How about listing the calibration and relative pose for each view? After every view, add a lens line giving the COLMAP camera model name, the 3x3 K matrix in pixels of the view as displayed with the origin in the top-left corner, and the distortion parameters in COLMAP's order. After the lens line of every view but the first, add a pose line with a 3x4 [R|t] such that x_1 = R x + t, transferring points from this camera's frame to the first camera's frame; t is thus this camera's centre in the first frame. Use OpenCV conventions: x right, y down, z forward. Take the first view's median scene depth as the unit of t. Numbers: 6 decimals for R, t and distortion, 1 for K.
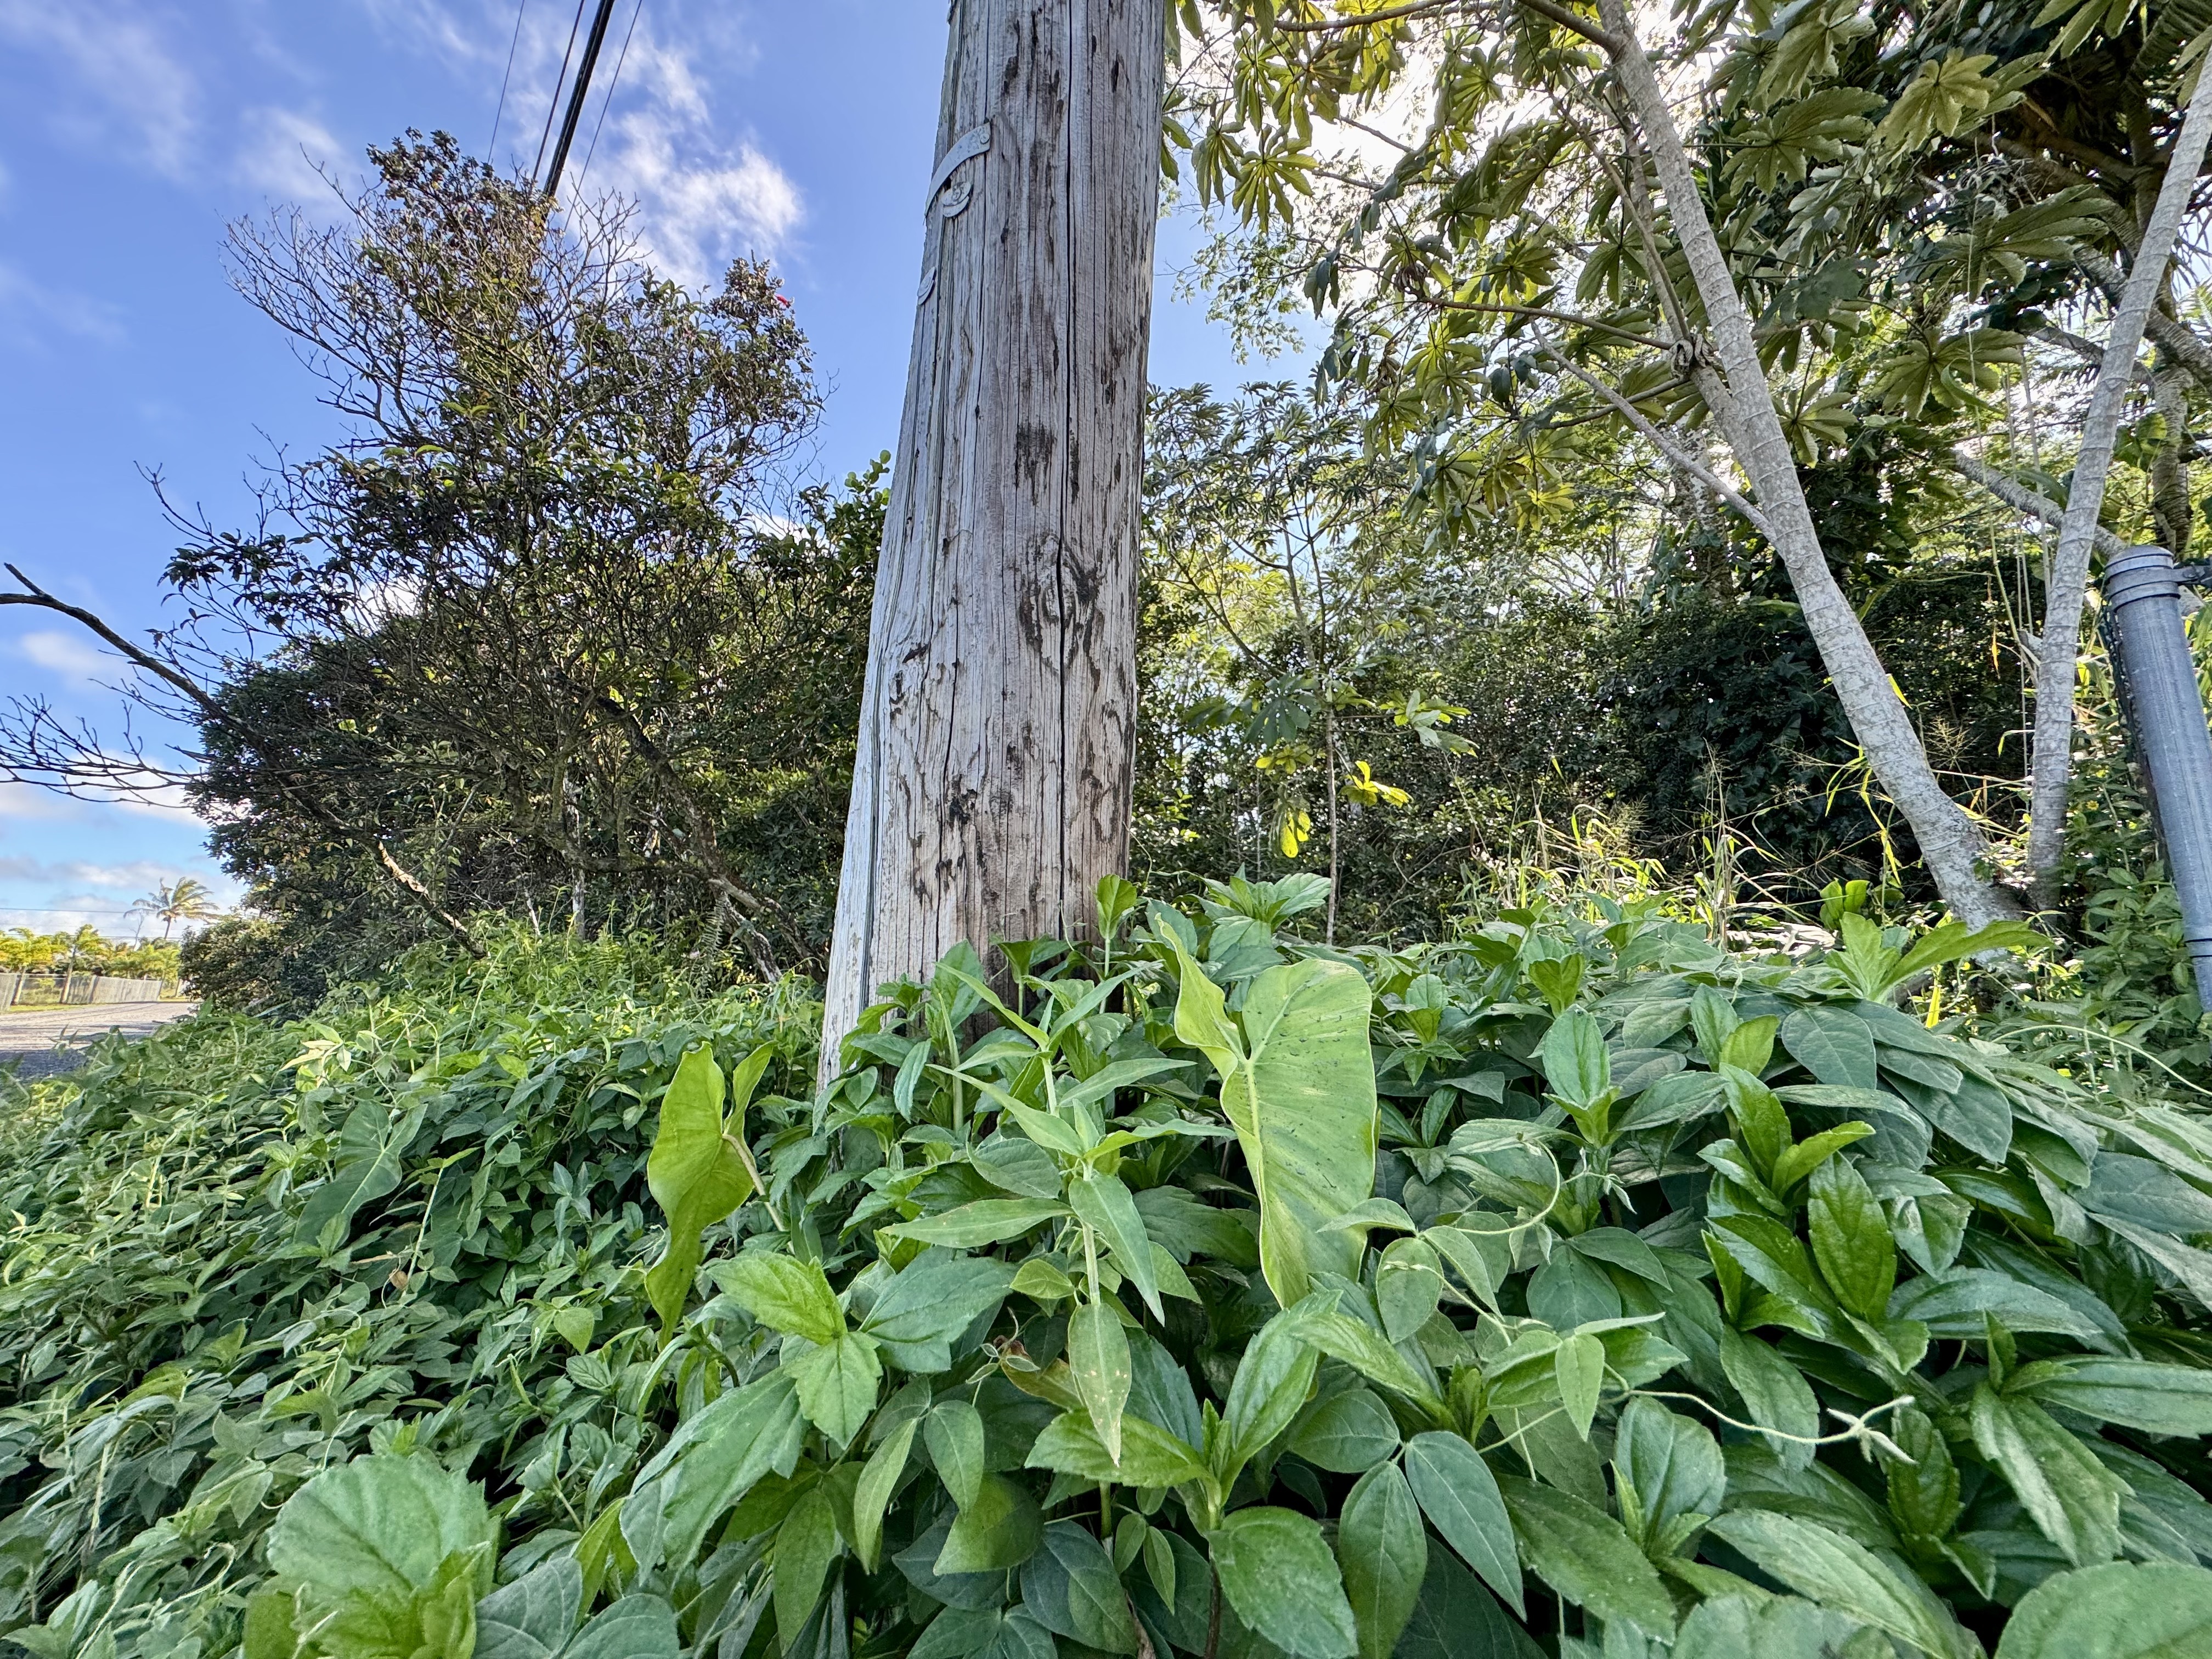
lens RADIAL K [[860.3, 0, 1100.8], [0, 860.3, 830.9], [0, 0, 1]] dist [-0.006900, -0.000536]
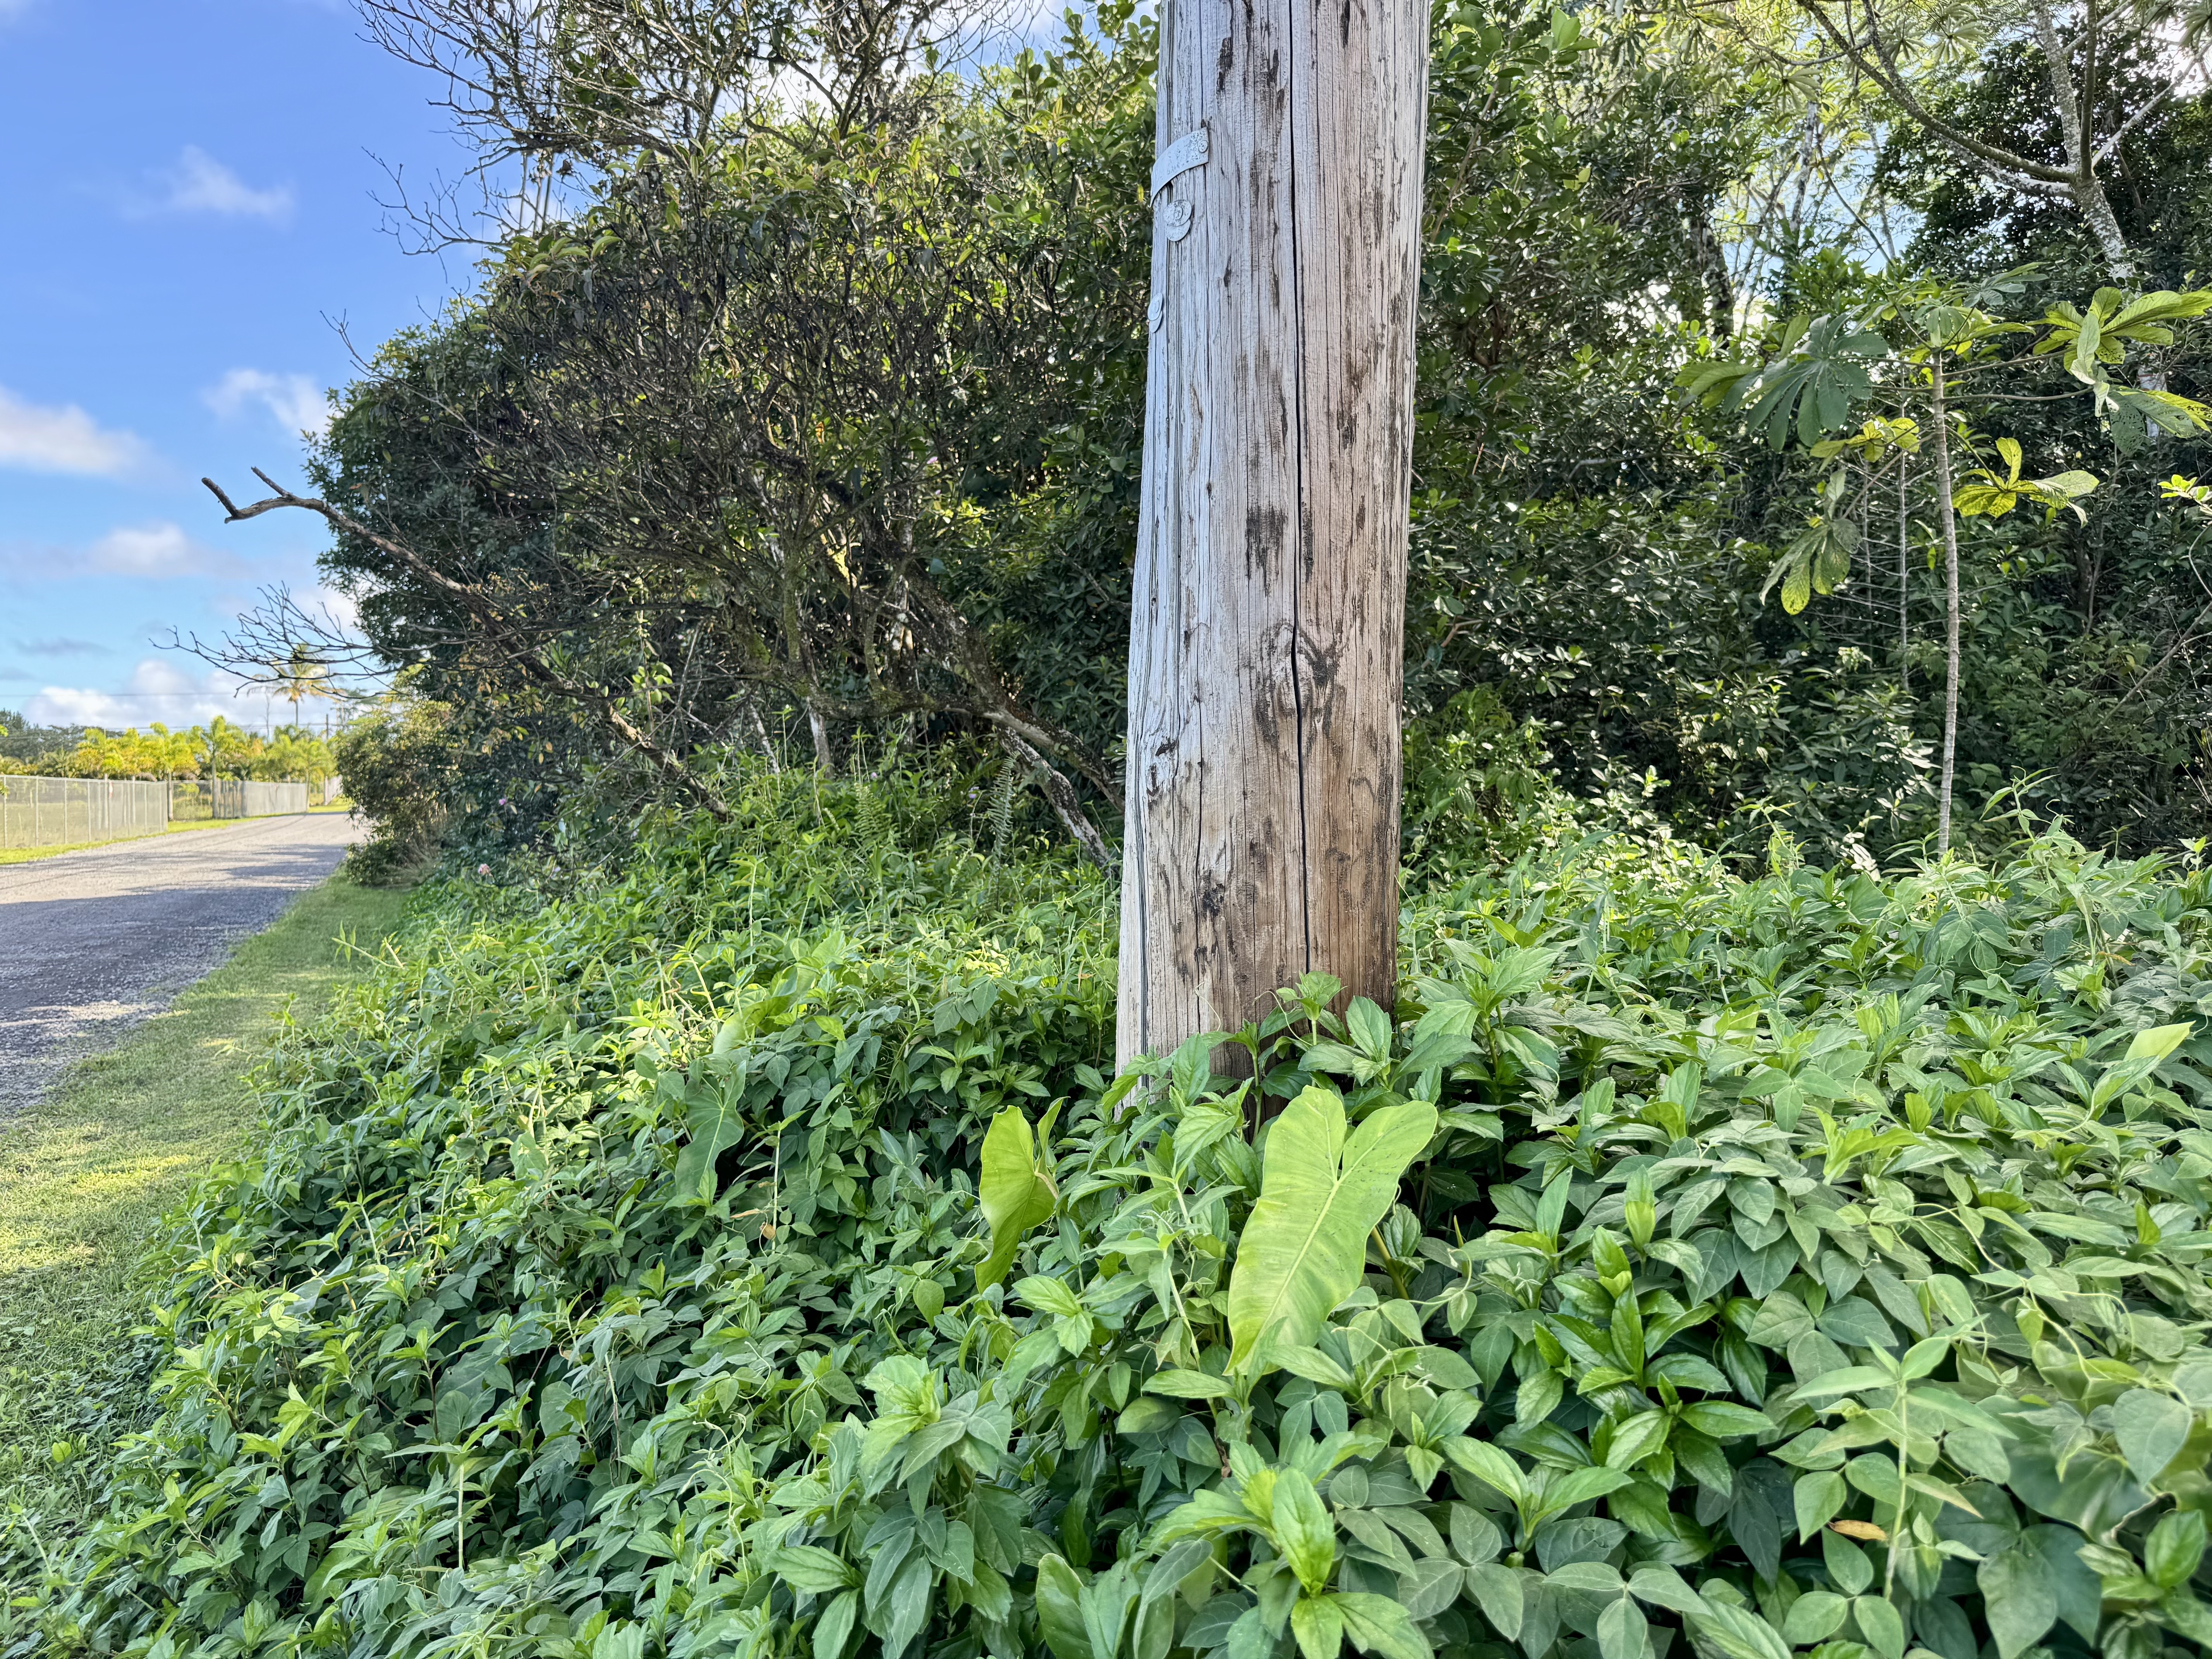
lens RADIAL K [[1547.9, 0, 1123.1], [0, 1547.9, 814.5], [0, 0, 1]] dist [0.018571, -0.038230]
pose [[0.944136, -0.011153, -0.329367, 0.347656], [0.082561, 0.975561, 0.203629, -0.489888], [0.319046, -0.219446, 0.921983, -0.771666]]
